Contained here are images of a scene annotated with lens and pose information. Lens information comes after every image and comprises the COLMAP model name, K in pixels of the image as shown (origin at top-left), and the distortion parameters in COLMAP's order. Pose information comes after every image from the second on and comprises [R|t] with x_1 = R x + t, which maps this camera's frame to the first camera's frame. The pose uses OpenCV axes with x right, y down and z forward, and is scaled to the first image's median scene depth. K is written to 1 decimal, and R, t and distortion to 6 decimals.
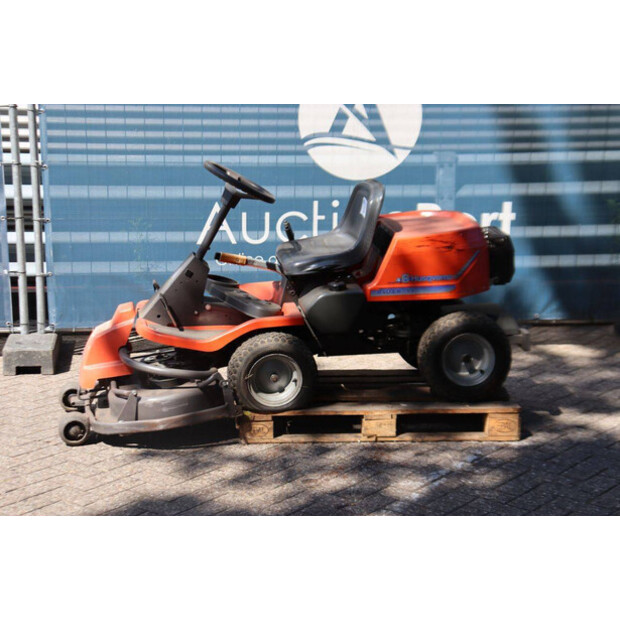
lens RADIAL K [[1310.7, 0, 297.2], [0, 1310.7, 303.8], [0, 0, 1]] dist [0.394760, 0.000000]
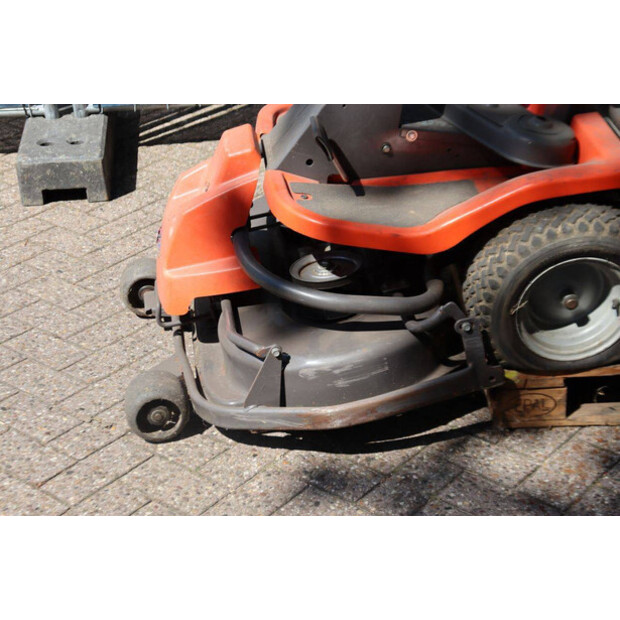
lens RADIAL K [[1310.7, 0, 305.1], [0, 1310.7, 312.2], [0, 0, 1]] dist [0.394760, 0.000000]
pose [[0.998105, -0.030473, -0.053451, -0.084979], [0.045236, 0.952302, 0.301786, -0.084844], [0.041705, -0.303632, 0.951876, 0.542752]]
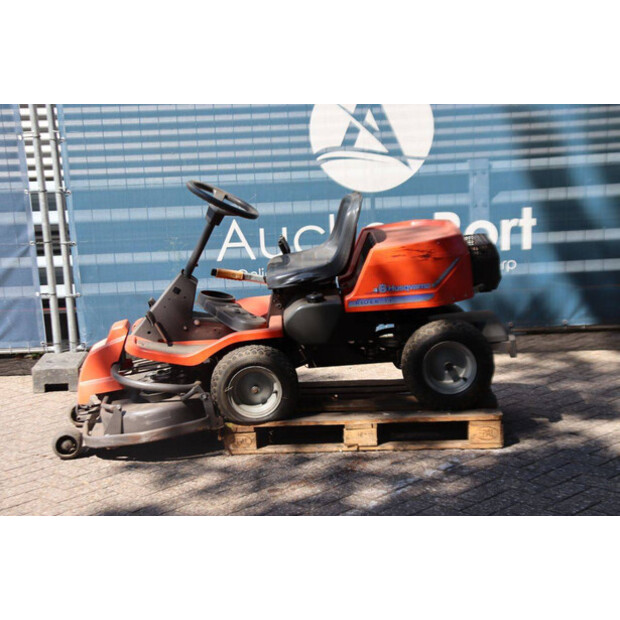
lens RADIAL K [[1310.7, 0, 283.8], [0, 1310.7, 300.4], [0, 0, 1]] dist [0.394760, 0.000000]
pose [[0.990197, -0.030238, -0.136366, 0.144523], [0.028353, 0.999474, -0.015749, 0.003556], [0.136770, 0.011728, 0.990533, -0.009449]]
